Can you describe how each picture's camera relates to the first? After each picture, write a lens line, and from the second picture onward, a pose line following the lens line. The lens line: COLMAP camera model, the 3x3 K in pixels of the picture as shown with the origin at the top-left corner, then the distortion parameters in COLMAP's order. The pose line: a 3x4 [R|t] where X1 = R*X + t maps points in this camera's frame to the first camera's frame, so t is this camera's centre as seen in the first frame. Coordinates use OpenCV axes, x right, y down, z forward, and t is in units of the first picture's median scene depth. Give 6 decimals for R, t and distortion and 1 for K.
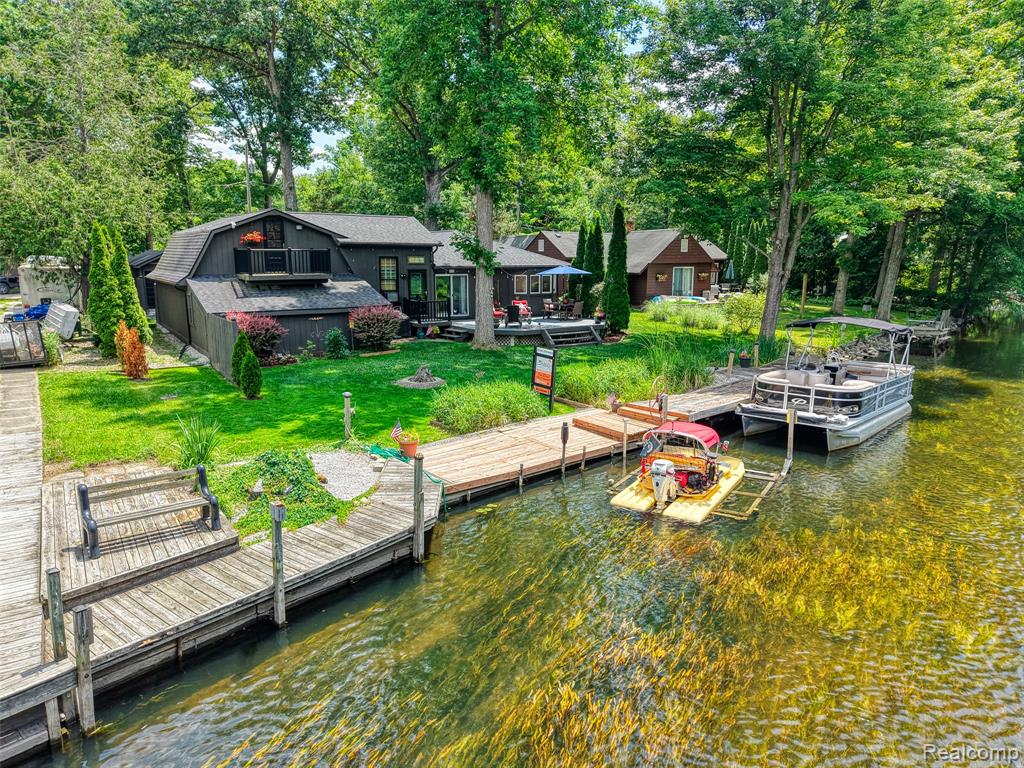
lens RADIAL K [[678.4, 0, 512.0], [0, 678.4, 387.8], [0, 0, 1]] dist [0.070082, -0.083501]
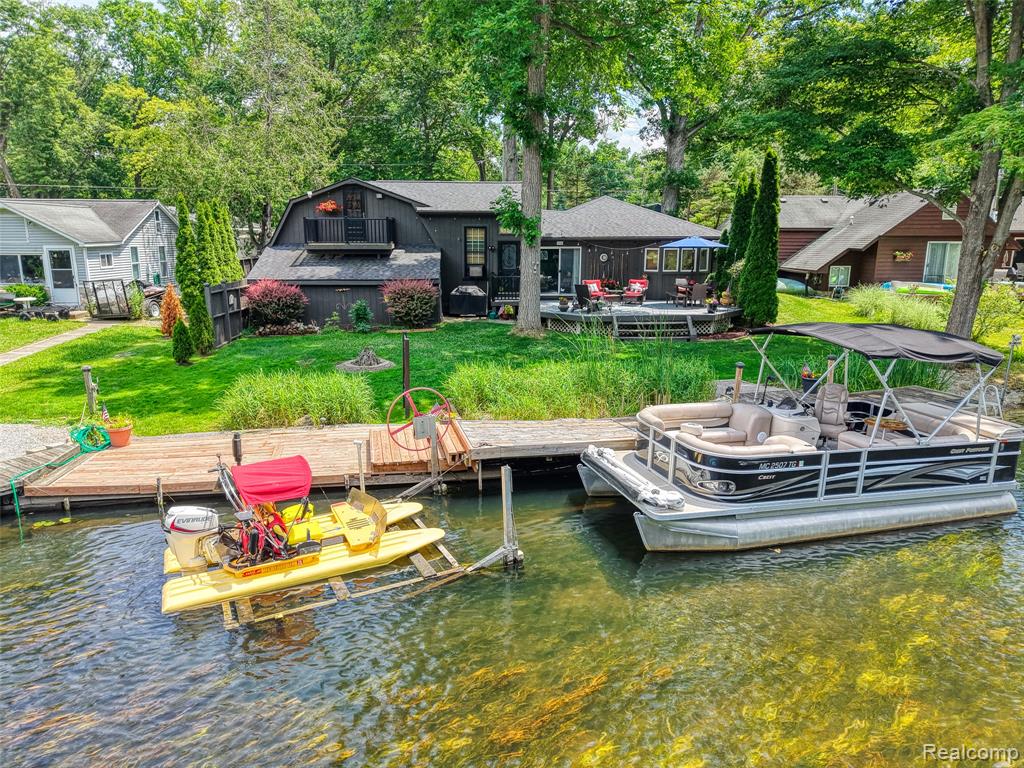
lens RADIAL K [[678.4, 0, 512.0], [0, 678.4, 387.8], [0, 0, 1]] dist [0.070082, -0.083501]
pose [[0.853384, 0.115616, -0.508301, 0.373418], [-0.099744, 0.993294, 0.058470, -0.038724], [0.511652, 0.000803, 0.859192, 0.259693]]
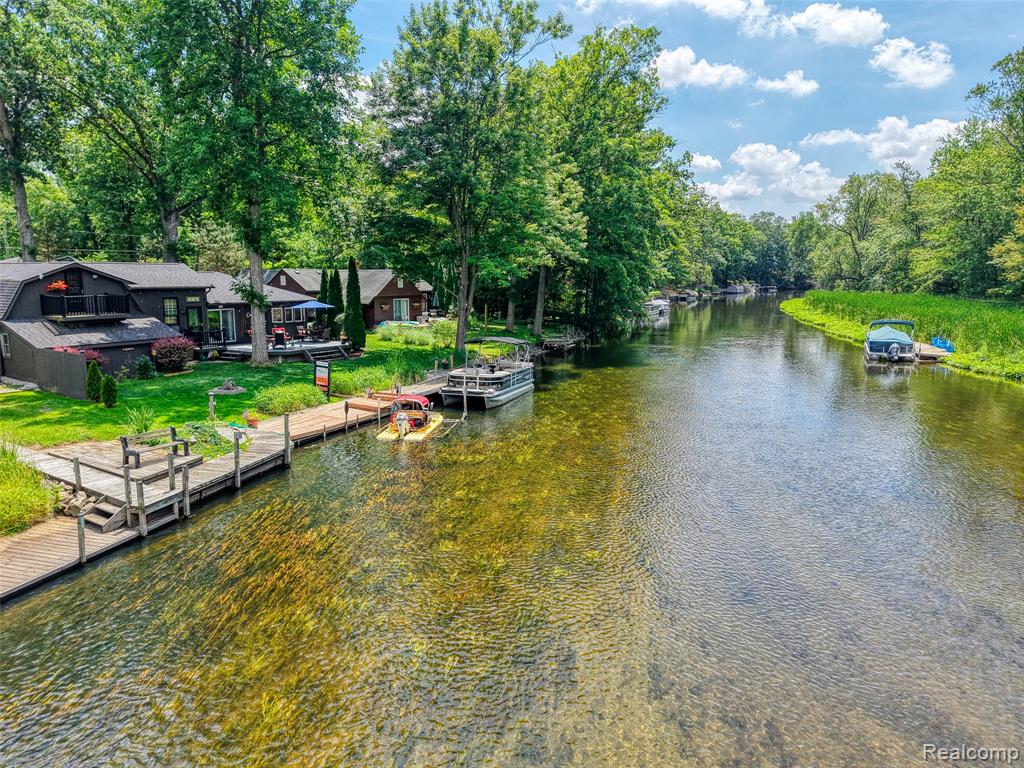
lens RADIAL K [[685.7, 0, 509.6], [0, 685.7, 386.2], [0, 0, 1]] dist [0.034213, -0.031681]
pose [[0.920141, -0.061471, 0.386733, -0.115697], [0.071974, 0.997325, -0.012719, 0.033957], [-0.384917, 0.039538, 0.922104, -0.433550]]
